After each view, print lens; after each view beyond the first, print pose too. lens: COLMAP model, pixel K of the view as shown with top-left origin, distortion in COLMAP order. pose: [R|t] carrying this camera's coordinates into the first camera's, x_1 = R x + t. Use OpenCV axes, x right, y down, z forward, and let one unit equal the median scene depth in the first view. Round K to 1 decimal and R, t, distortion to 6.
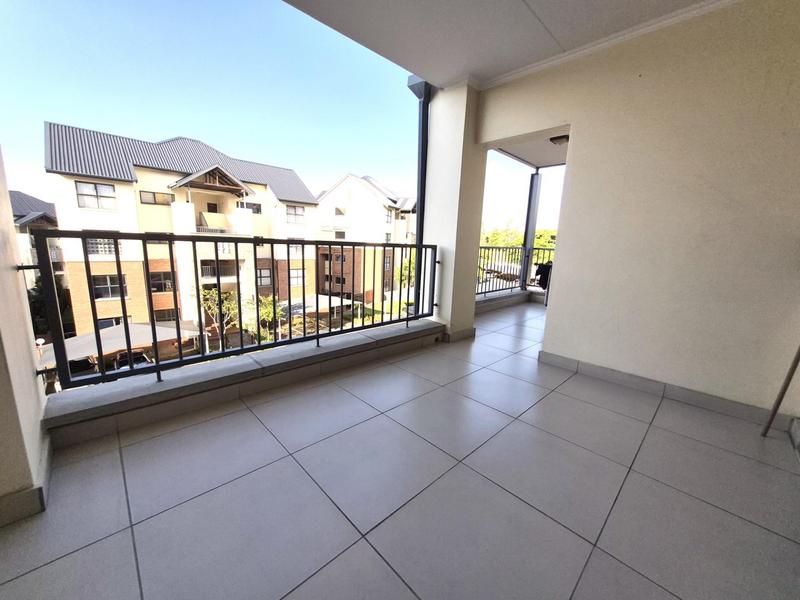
lens RADIAL K [[312.6, 0, 405.2], [0, 312.6, 300.3], [0, 0, 1]] dist [-0.001153, -0.000558]
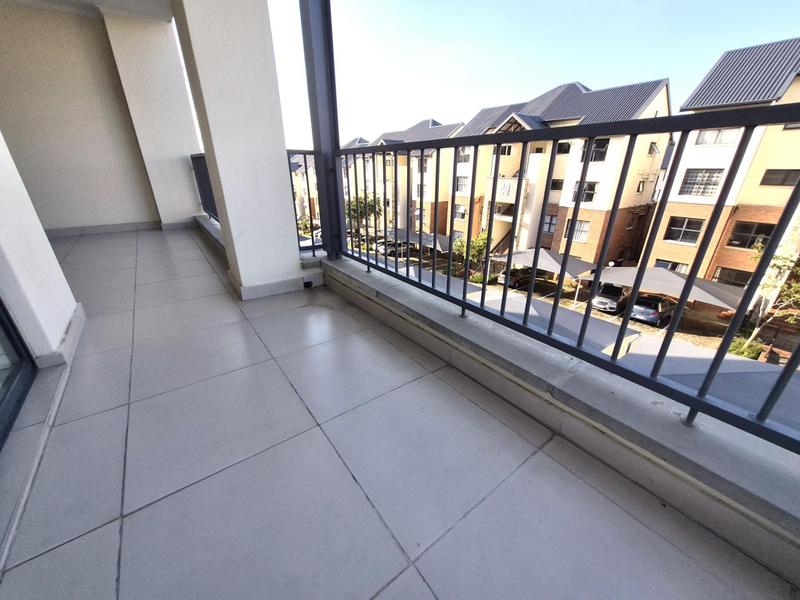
lens RADIAL K [[312.6, 0, 417.0], [0, 312.6, 304.3], [0, 0, 1]] dist [-0.001153, -0.000558]
pose [[-0.115259, 0.359332, -0.926065, 0.142209], [-0.194900, 0.905976, 0.375795, -0.037631], [0.974027, 0.223803, -0.034388, 0.273628]]
